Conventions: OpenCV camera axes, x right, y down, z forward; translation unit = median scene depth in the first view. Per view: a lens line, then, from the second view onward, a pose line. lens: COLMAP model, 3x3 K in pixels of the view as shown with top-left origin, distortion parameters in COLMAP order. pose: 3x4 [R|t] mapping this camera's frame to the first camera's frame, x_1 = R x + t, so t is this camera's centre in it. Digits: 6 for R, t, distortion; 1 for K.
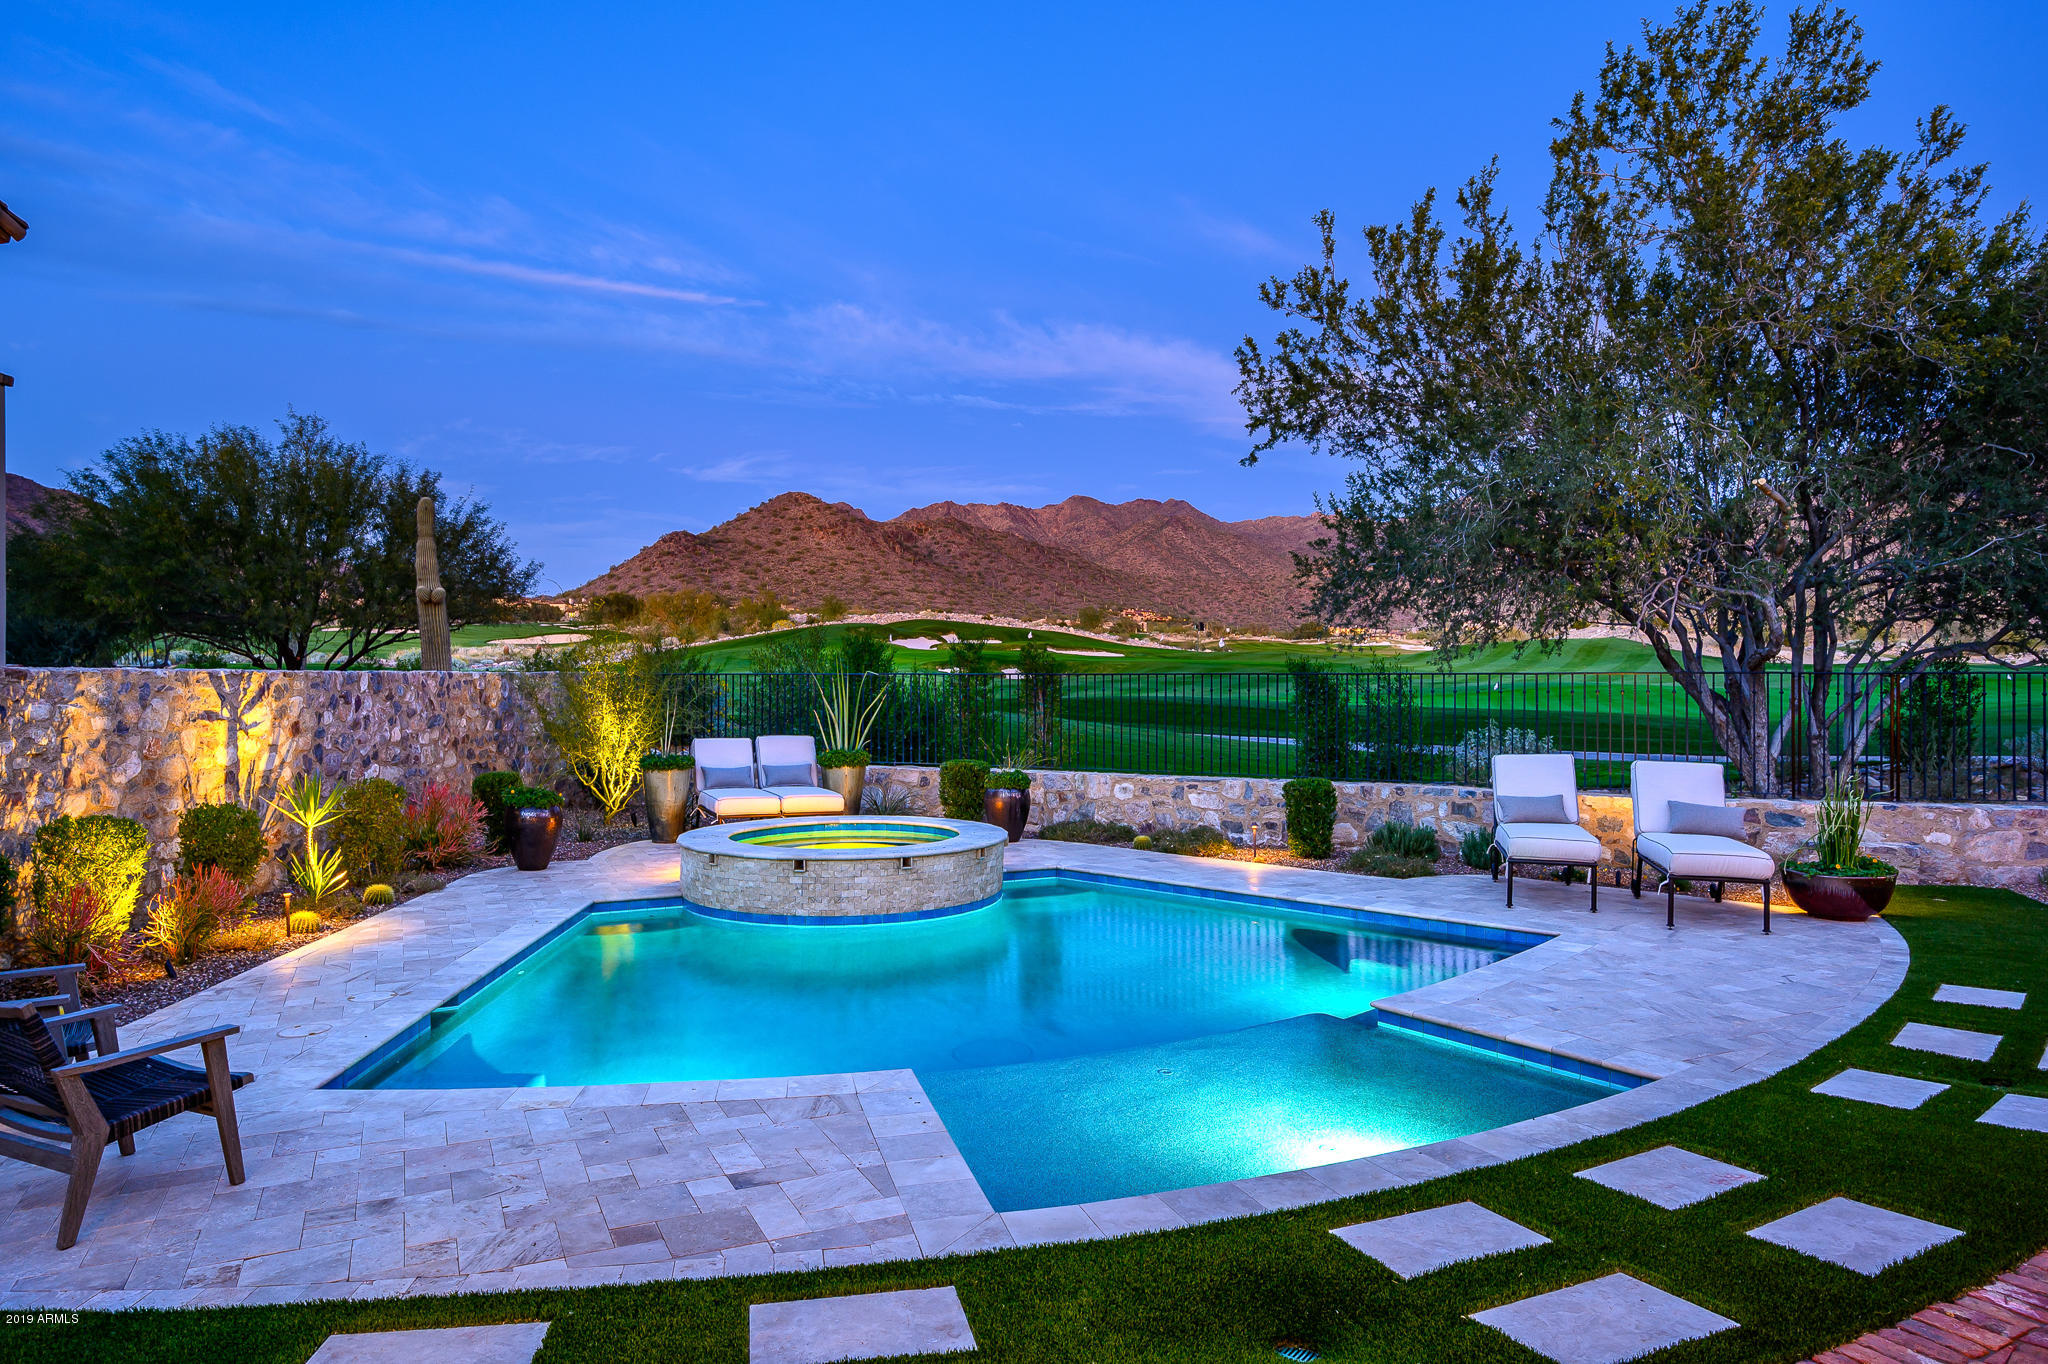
lens RADIAL K [[1264.2, 0, 1016.6], [0, 1264.2, 685.1], [0, 0, 1]] dist [-0.006670, 0.005877]
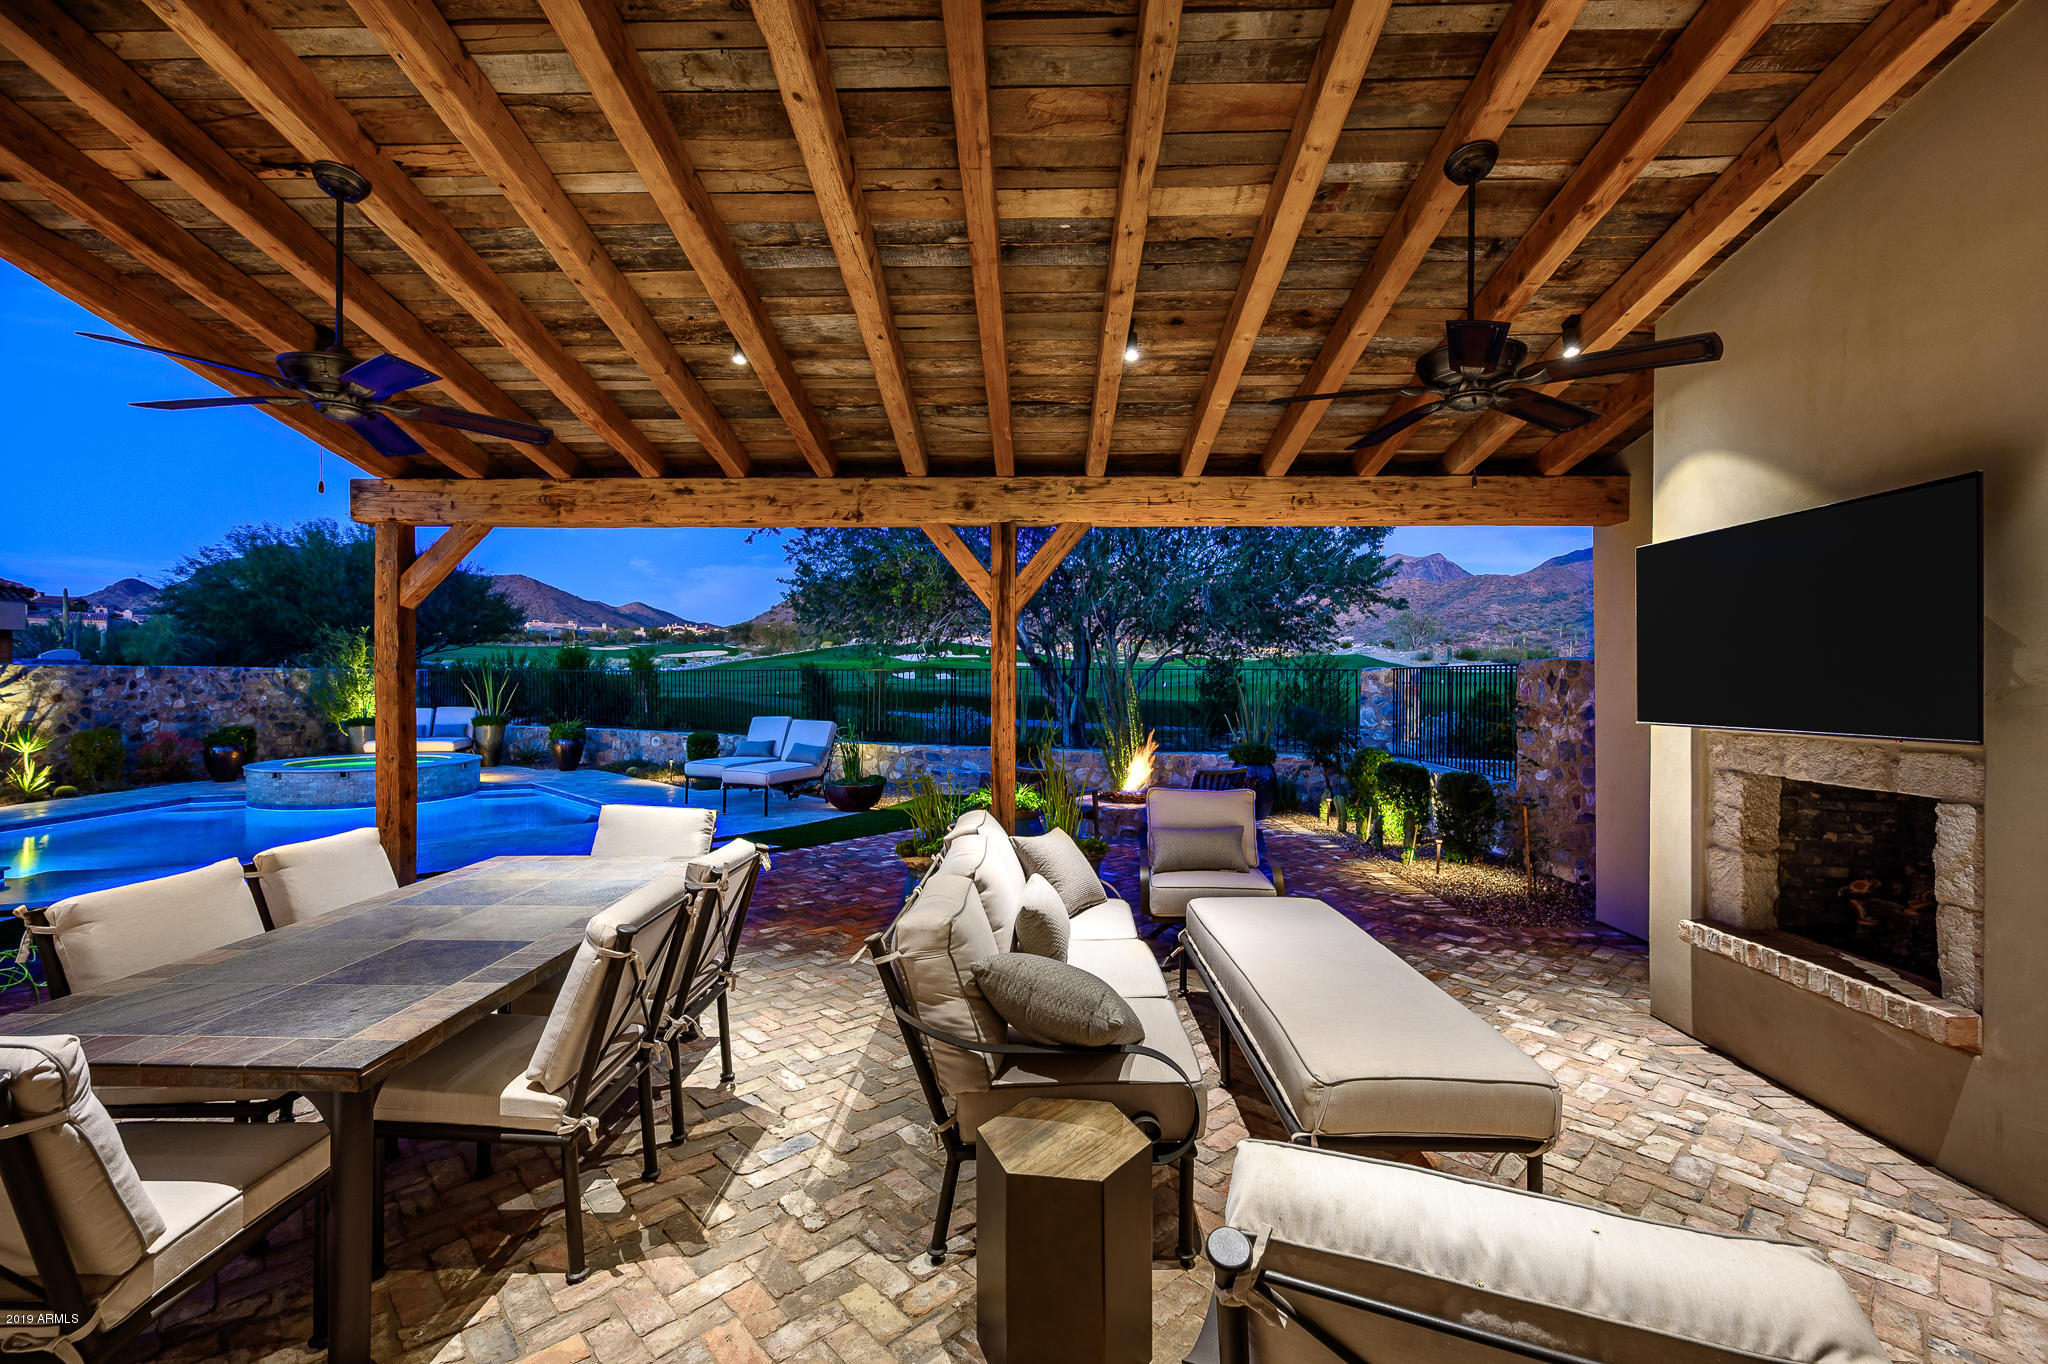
lens RADIAL K [[850.1, 0, 1014.4], [0, 850.1, 680.5], [0, 0, 1]] dist [-0.003170, 0.001600]
pose [[0.999254, 0.003182, -0.038483, 0.593220], [-0.003462, 0.999968, -0.007223, 0.010889], [0.038459, 0.007351, 0.999233, -0.089103]]
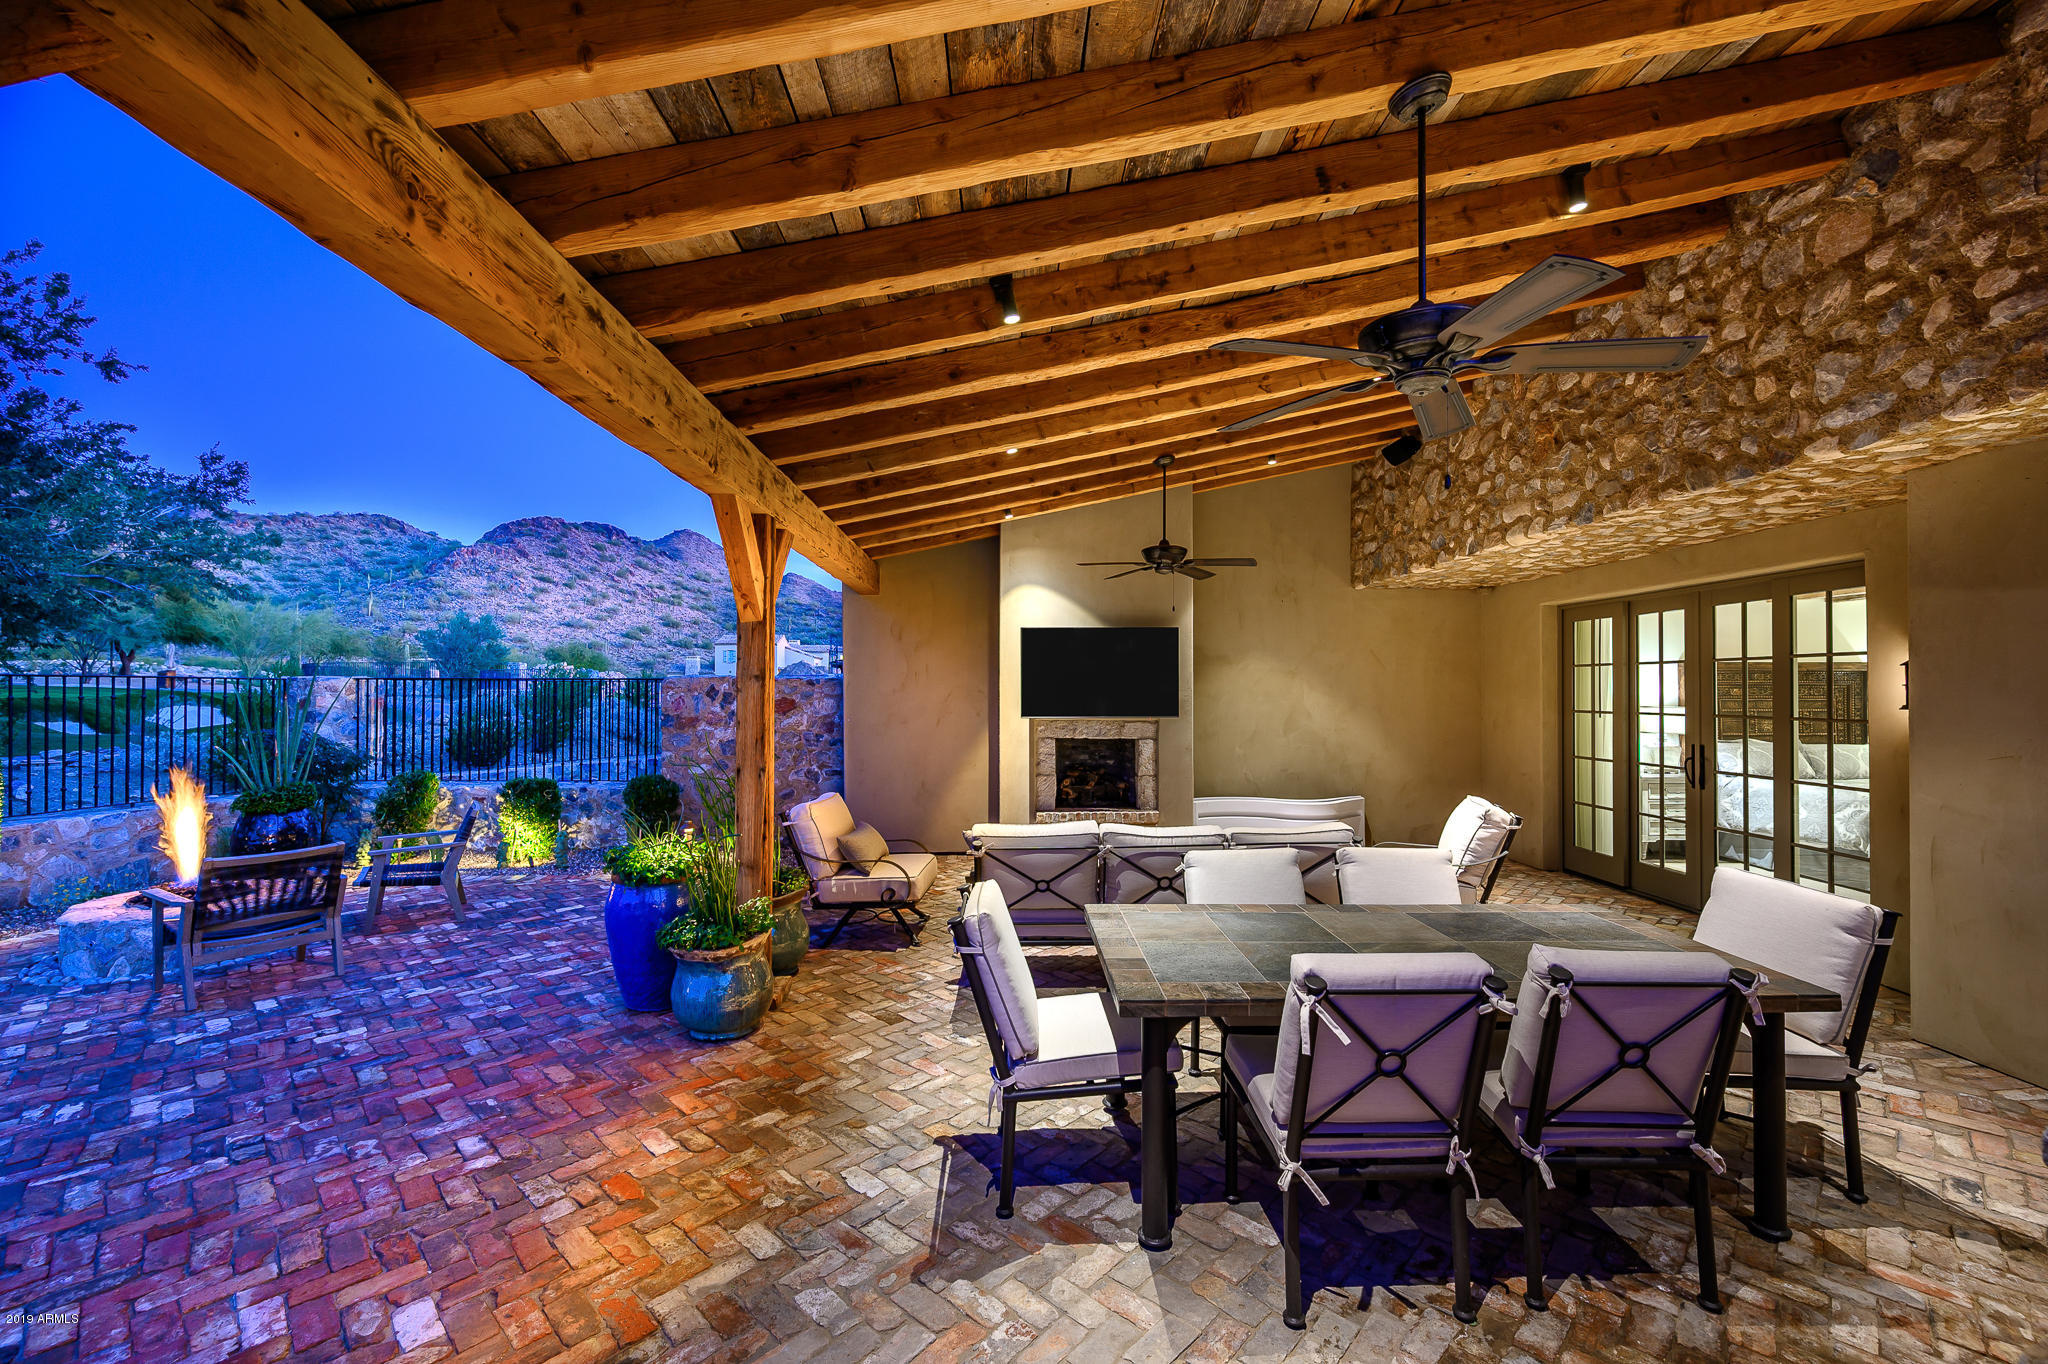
lens RADIAL K [[850.1, 0, 1028.0], [0, 850.1, 684.0], [0, 0, 1]] dist [-0.003170, 0.001600]
pose [[-0.018355, 0.005163, 0.999818, 0.264076], [0.004947, 0.999975, -0.005073, 0.003601], [-0.999819, 0.004853, -0.018380, 0.184227]]
